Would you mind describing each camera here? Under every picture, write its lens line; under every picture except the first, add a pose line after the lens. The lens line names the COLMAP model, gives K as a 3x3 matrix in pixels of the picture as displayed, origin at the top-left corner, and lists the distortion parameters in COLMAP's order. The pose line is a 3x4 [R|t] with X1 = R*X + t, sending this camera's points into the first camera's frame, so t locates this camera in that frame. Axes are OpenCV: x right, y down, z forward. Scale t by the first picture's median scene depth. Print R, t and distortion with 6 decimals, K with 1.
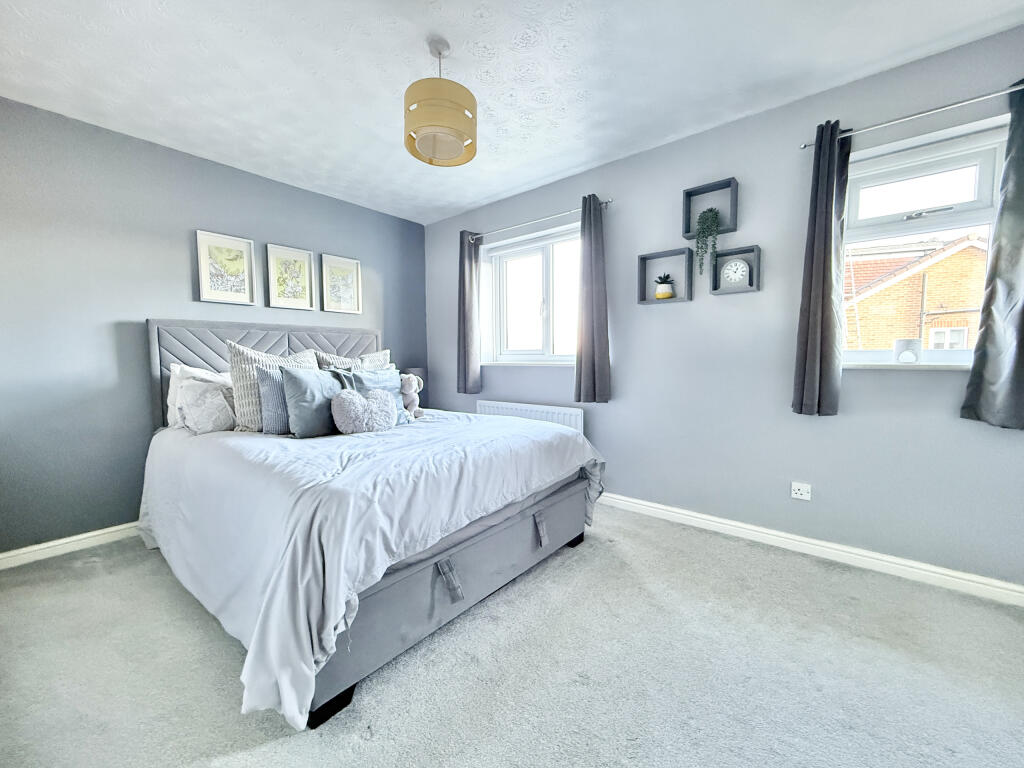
lens RADIAL K [[409.5, 0, 512.0], [0, 409.5, 384.0], [0, 0, 1]] dist [0.000731, 0.000132]
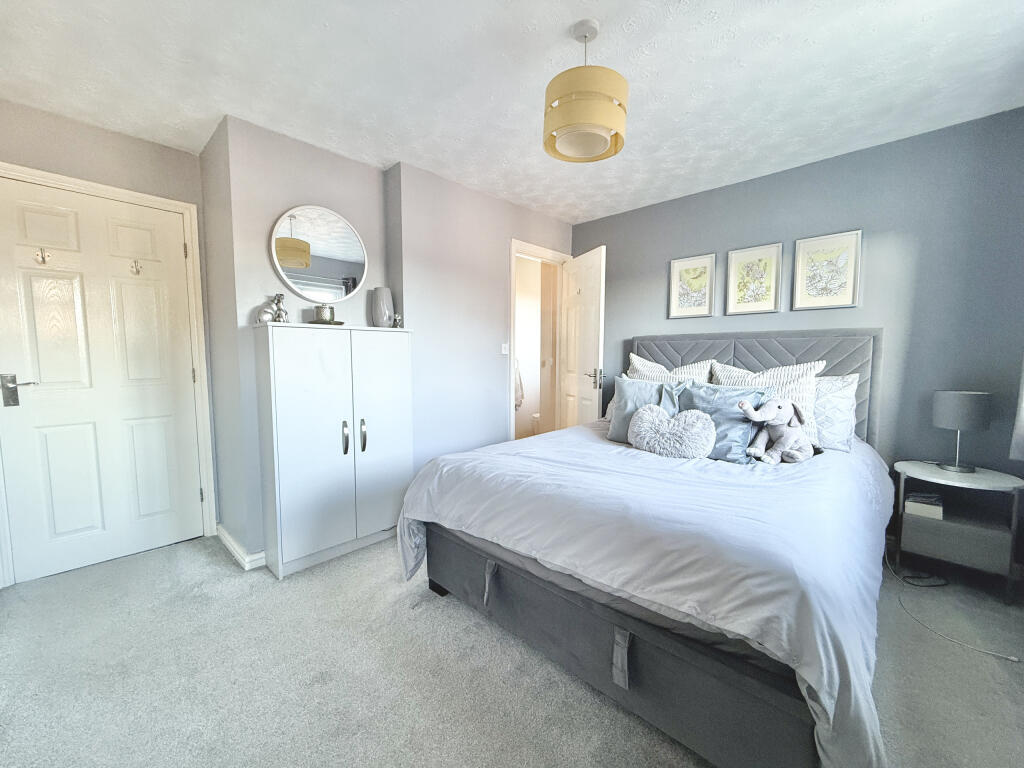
lens RADIAL K [[409.5, 0, 512.0], [0, 409.5, 384.0], [0, 0, 1]] dist [0.000731, 0.000132]
pose [[-0.060095, 0.079430, -0.995027, 0.470505], [-0.063255, 0.994522, 0.083210, -0.076225], [0.996186, 0.067941, -0.054742, 0.578598]]
